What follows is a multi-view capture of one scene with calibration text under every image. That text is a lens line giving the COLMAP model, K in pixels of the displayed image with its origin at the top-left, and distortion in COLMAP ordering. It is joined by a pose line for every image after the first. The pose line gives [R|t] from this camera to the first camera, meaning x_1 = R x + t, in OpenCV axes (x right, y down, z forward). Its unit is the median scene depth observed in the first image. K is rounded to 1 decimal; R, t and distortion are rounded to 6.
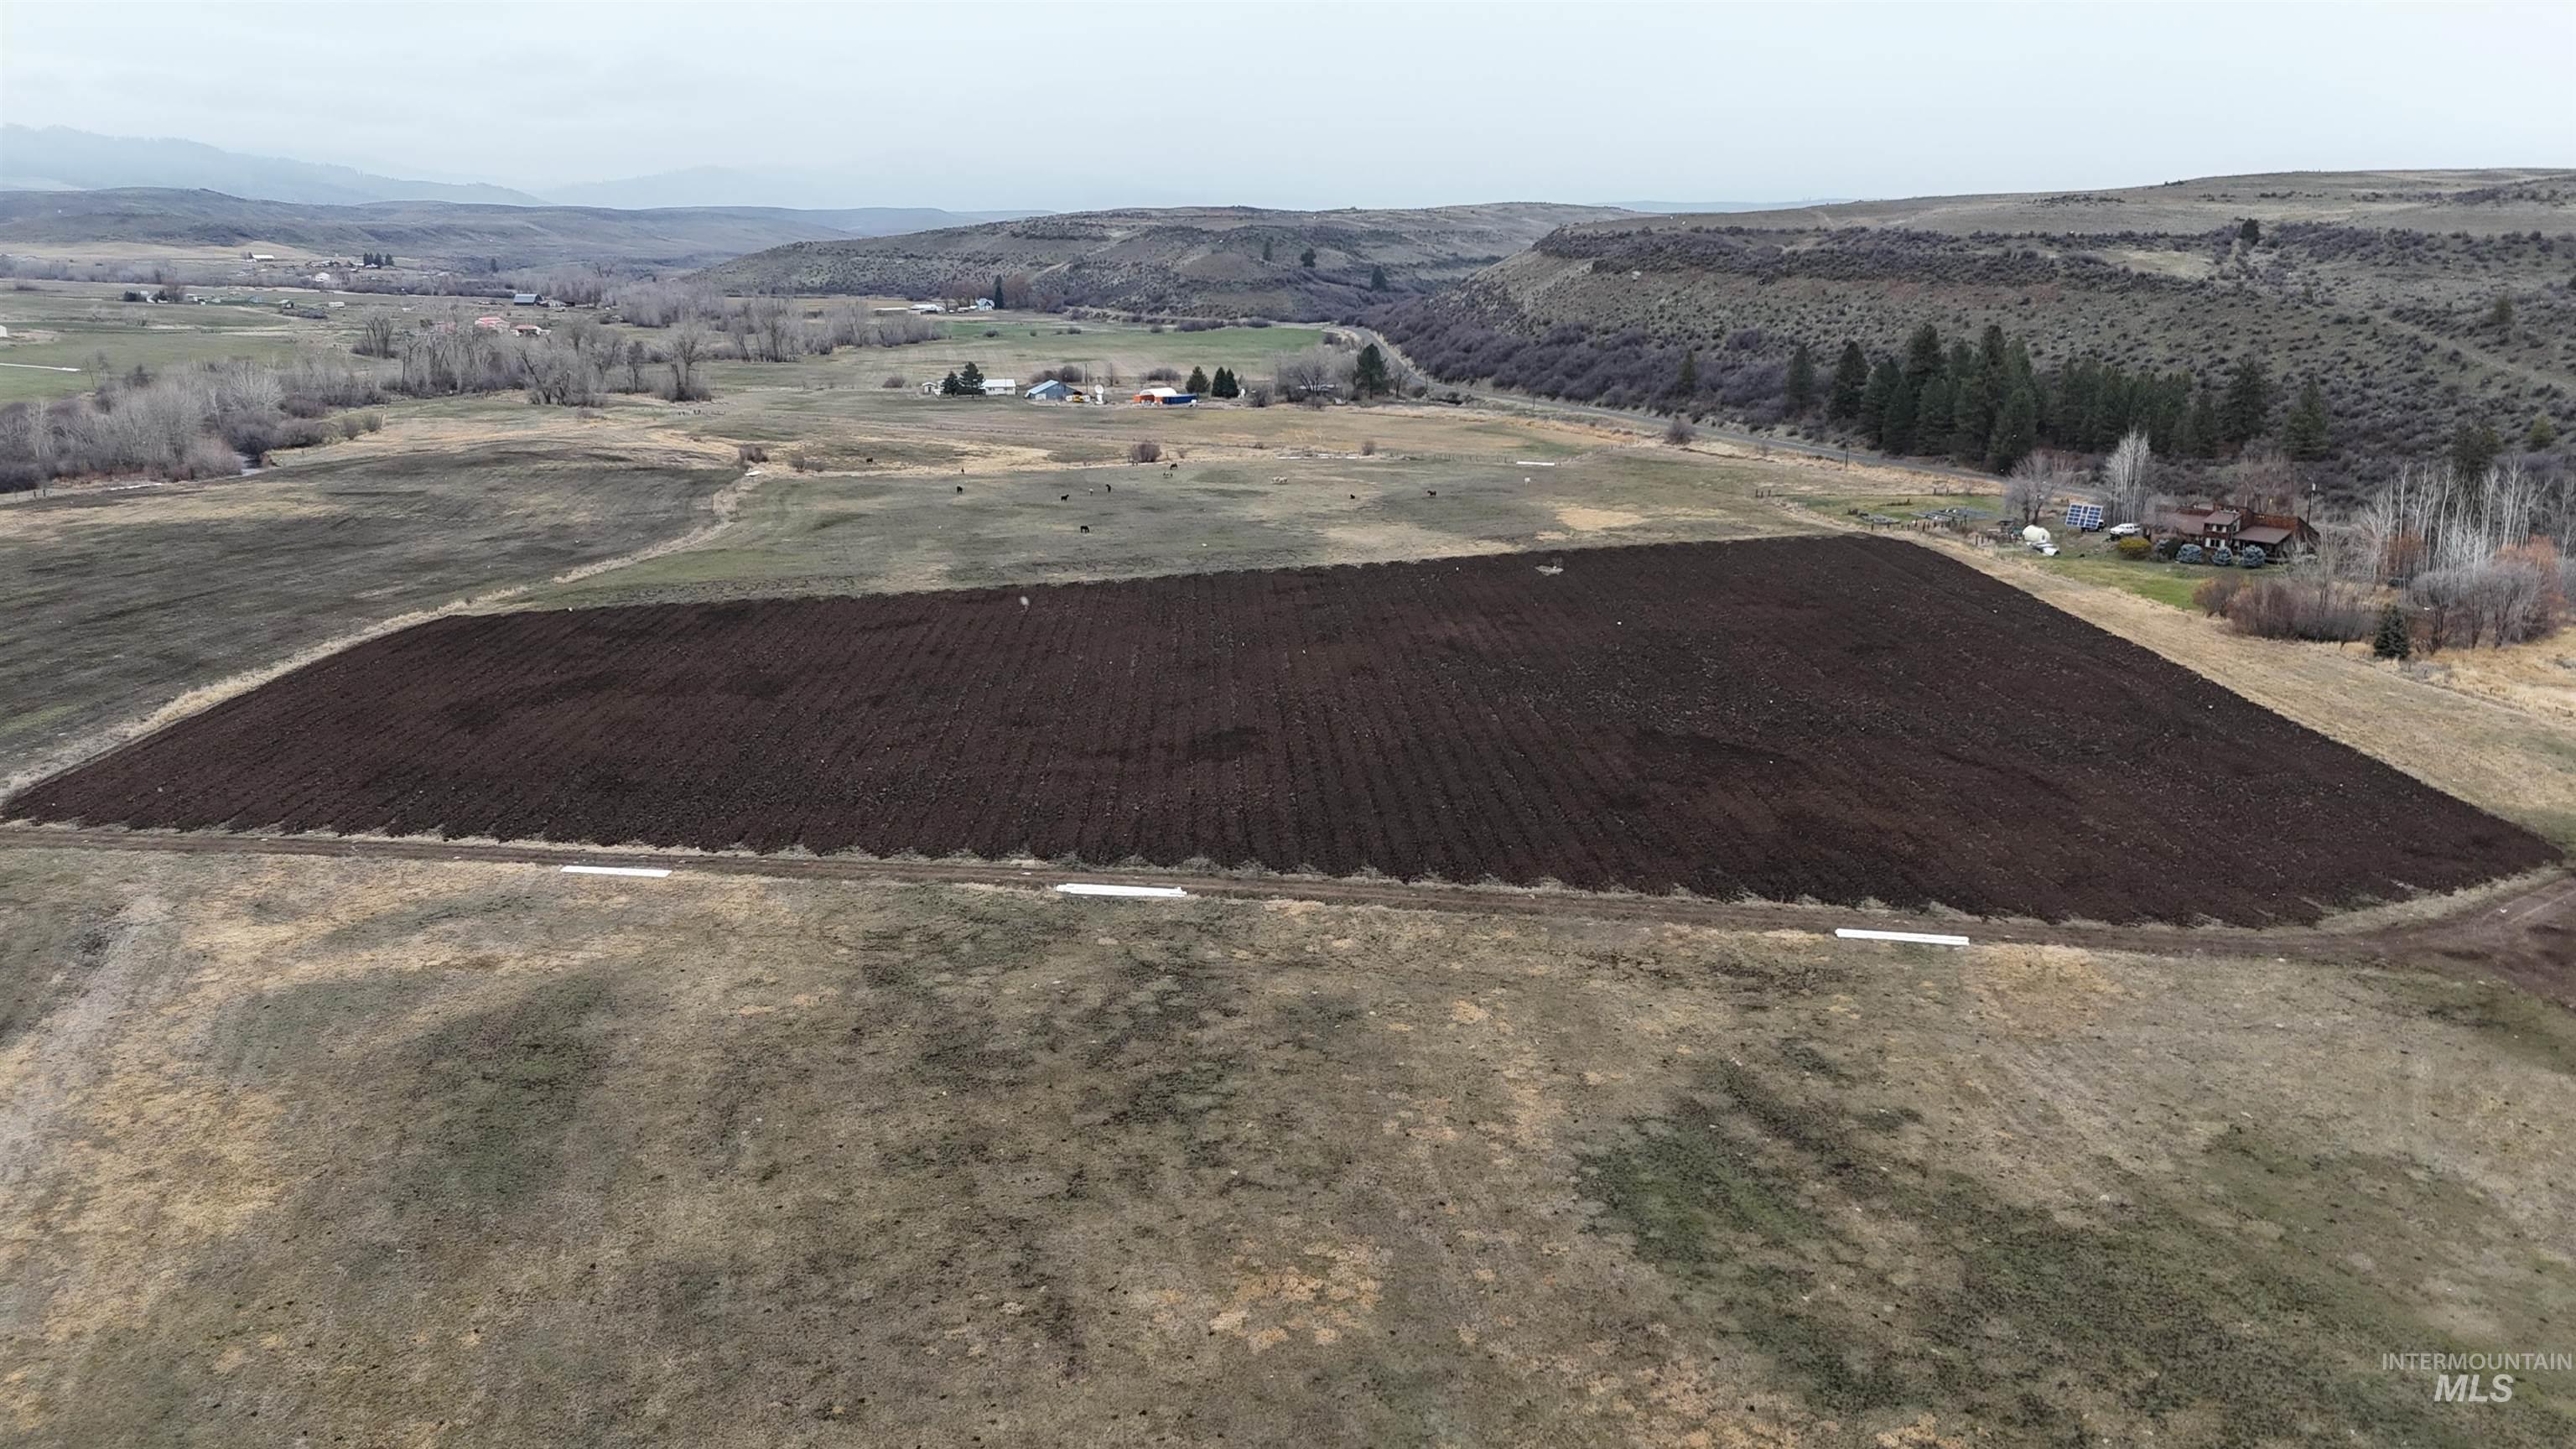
lens RADIAL K [[1896.8, 0, 1297.5], [0, 1896.8, 721.3], [0, 0, 1]] dist [0.065825, -0.051167]
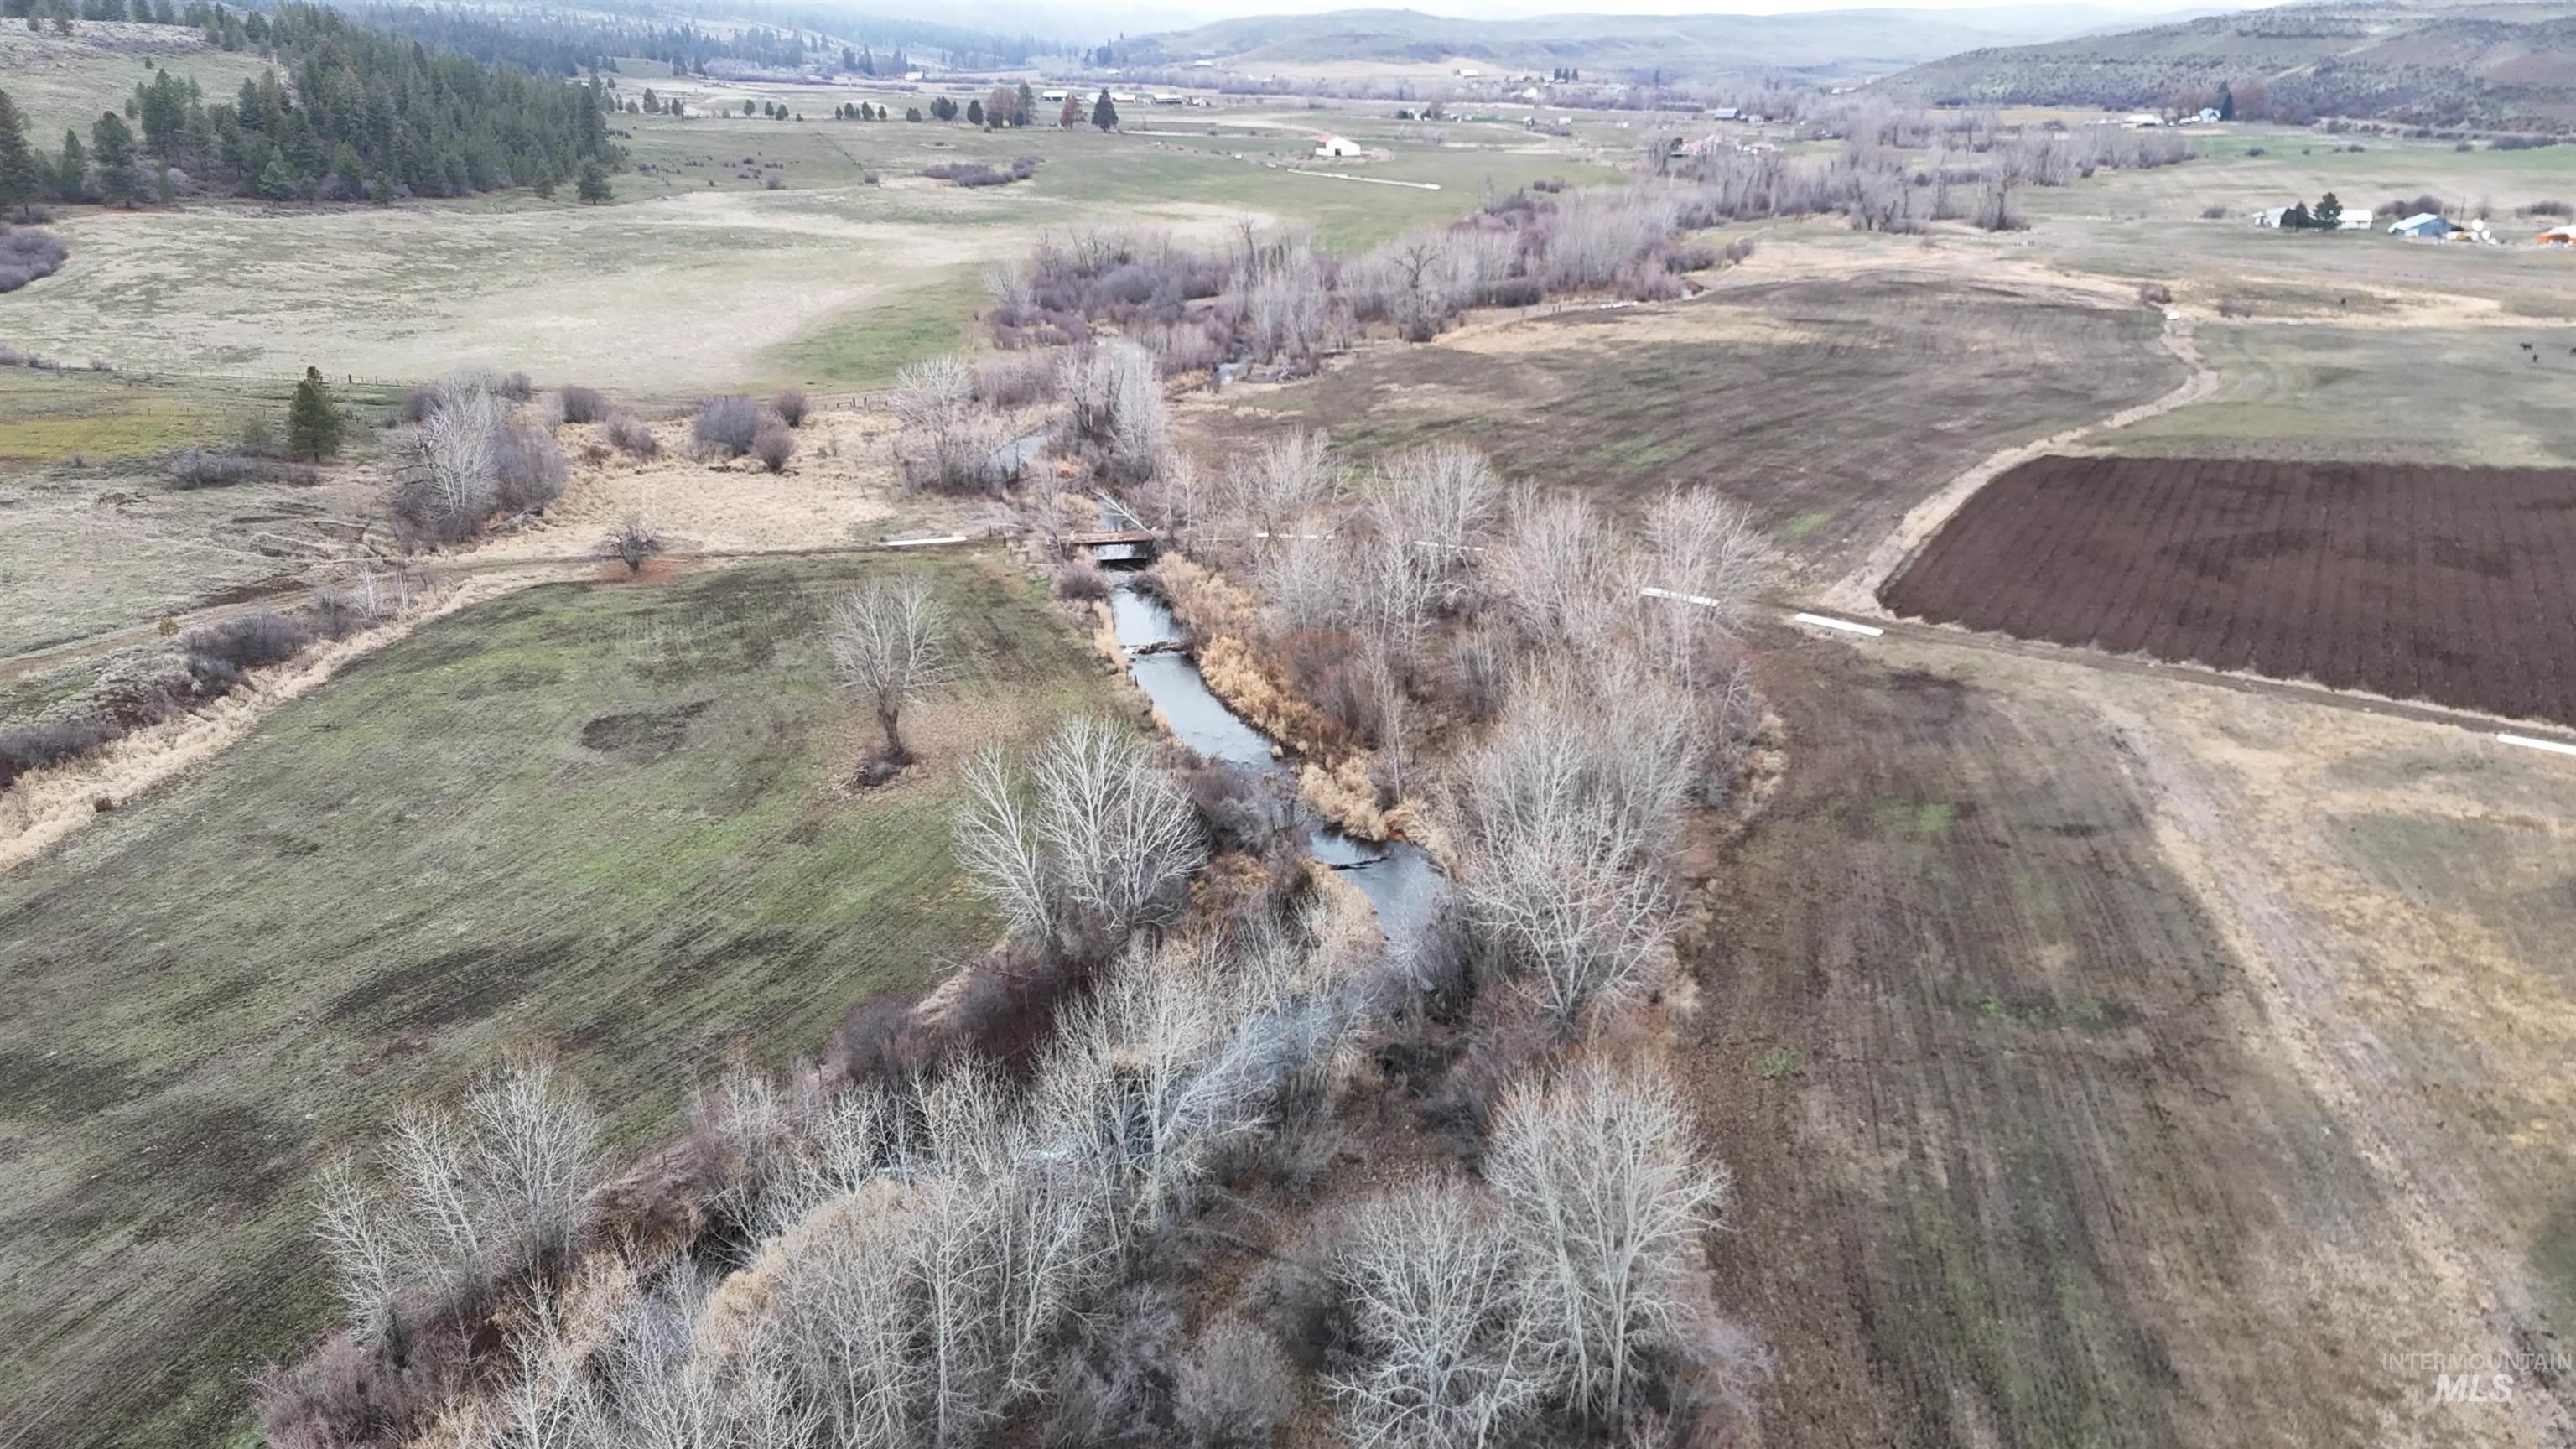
lens RADIAL K [[1896.8, 0, 1278.2], [0, 1896.8, 725.7], [0, 0, 1]] dist [0.065825, -0.051167]
pose [[0.858228, 0.162401, -0.486898, -0.190358], [-0.114413, 0.985287, 0.126965, 0.005479], [0.500354, -0.053258, 0.864182, -0.107966]]
